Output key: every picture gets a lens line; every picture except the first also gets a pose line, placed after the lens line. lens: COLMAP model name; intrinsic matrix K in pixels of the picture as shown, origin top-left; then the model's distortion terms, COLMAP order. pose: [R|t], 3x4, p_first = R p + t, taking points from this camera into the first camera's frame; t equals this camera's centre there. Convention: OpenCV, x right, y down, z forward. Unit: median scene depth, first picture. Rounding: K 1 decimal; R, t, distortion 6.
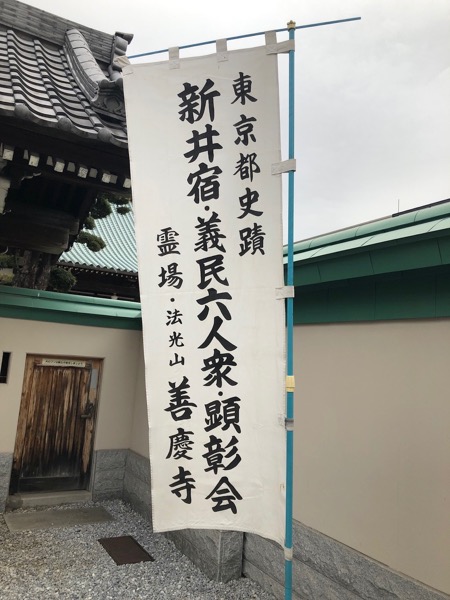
lens RADIAL K [[482.0, 0, 227.0], [0, 482.0, 296.0], [0, 0, 1]] dist [0.012865, 0.006807]
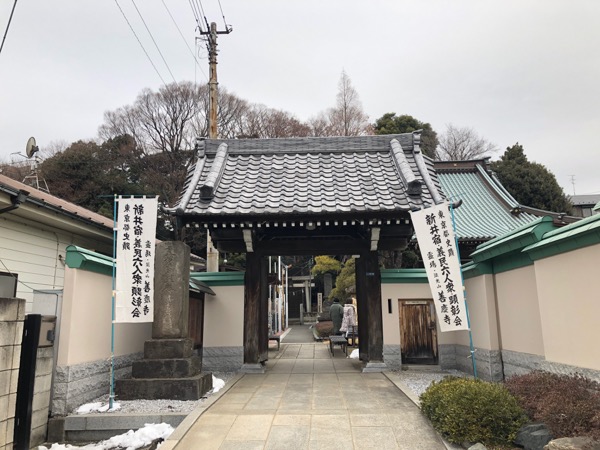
lens RADIAL K [[482.0, 0, 299.4], [0, 482.0, 222.0], [0, 0, 1]] dist [0.012865, 0.006807]
pose [[0.835069, -0.187304, -0.517279, 1.013377], [0.146371, 0.982011, -0.119287, -0.067736], [0.530316, 0.023898, 0.847463, -2.732643]]
